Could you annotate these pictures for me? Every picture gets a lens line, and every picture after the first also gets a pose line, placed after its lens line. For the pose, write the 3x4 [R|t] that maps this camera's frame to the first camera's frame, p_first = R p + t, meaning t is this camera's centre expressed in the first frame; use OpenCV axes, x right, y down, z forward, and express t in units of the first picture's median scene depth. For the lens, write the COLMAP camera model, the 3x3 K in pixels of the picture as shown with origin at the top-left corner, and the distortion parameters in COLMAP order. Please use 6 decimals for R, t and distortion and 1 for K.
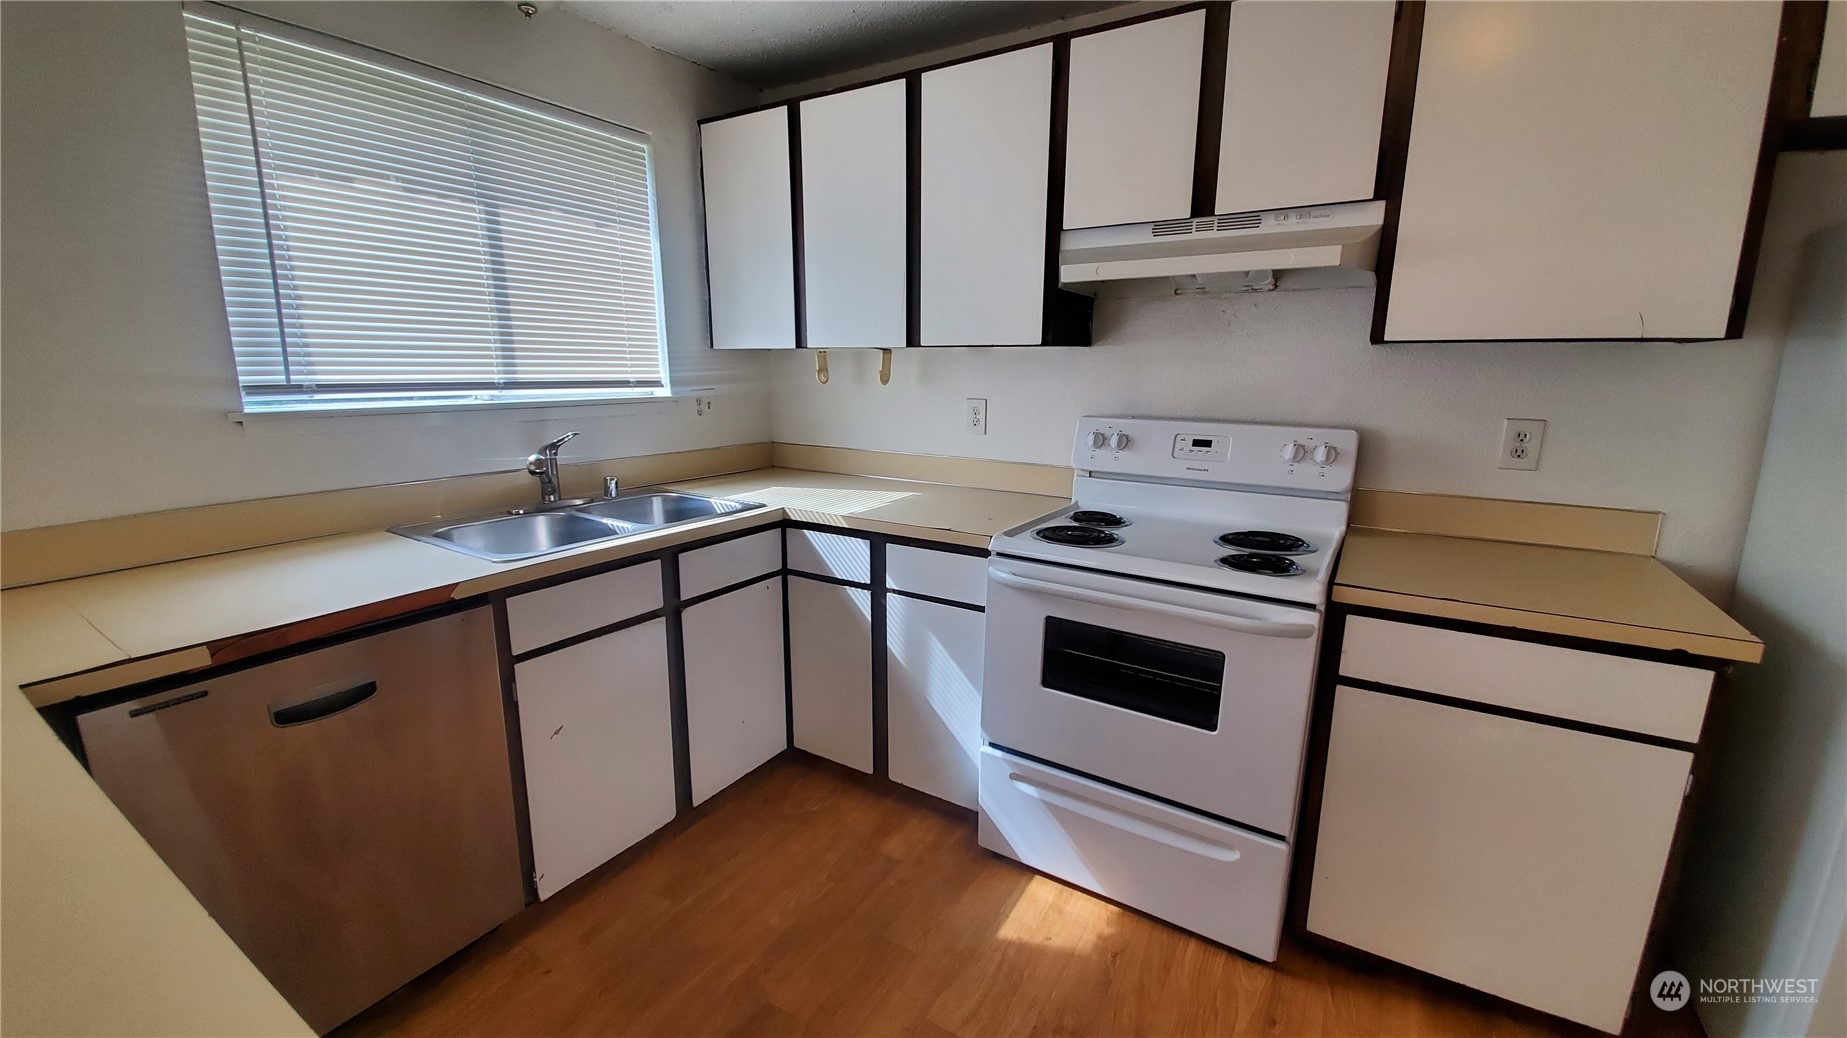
lens RADIAL K [[727.7, 0, 922.4], [0, 727.7, 520.8], [0, 0, 1]] dist [-0.001674, -0.000106]
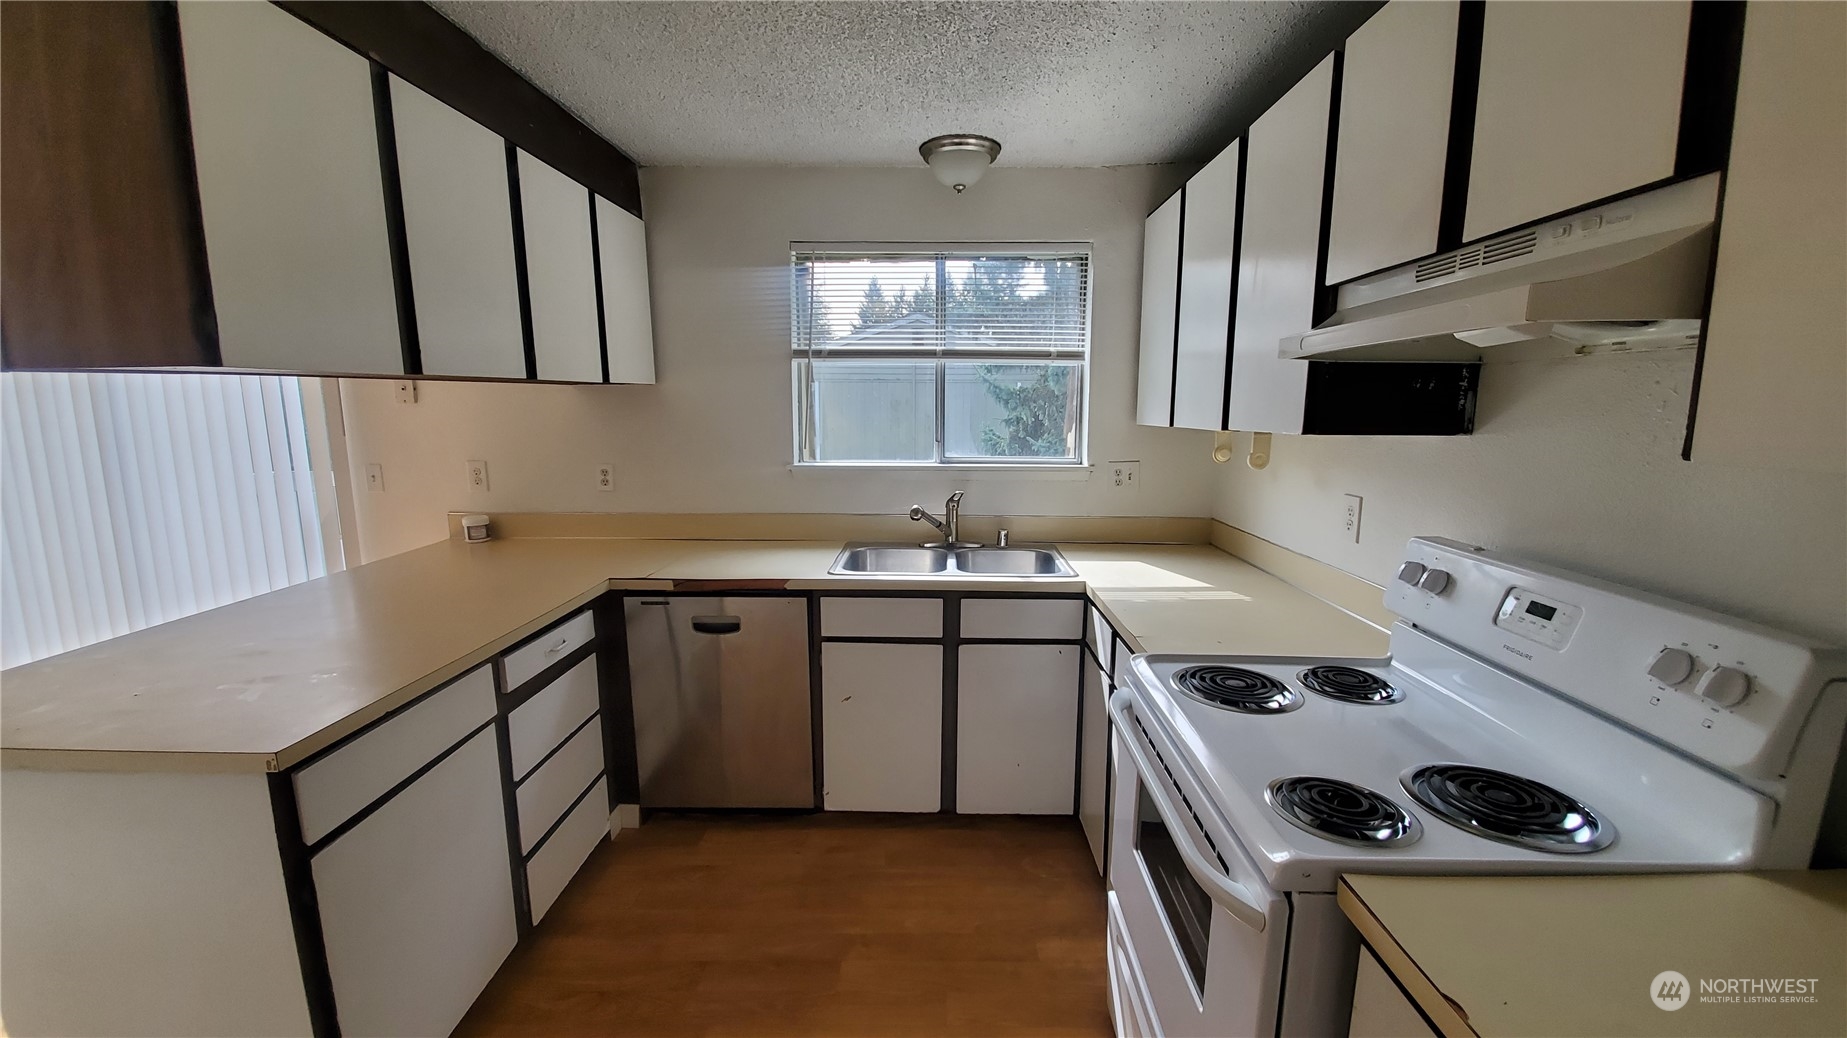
lens RADIAL K [[727.7, 0, 925.6], [0, 727.7, 517.2], [0, 0, 1]] dist [-0.001674, -0.000106]
pose [[0.515324, 0.122380, -0.848213, 0.663716], [-0.180097, 0.983114, 0.032427, -0.119269], [0.837858, 0.136050, 0.528662, 0.294975]]
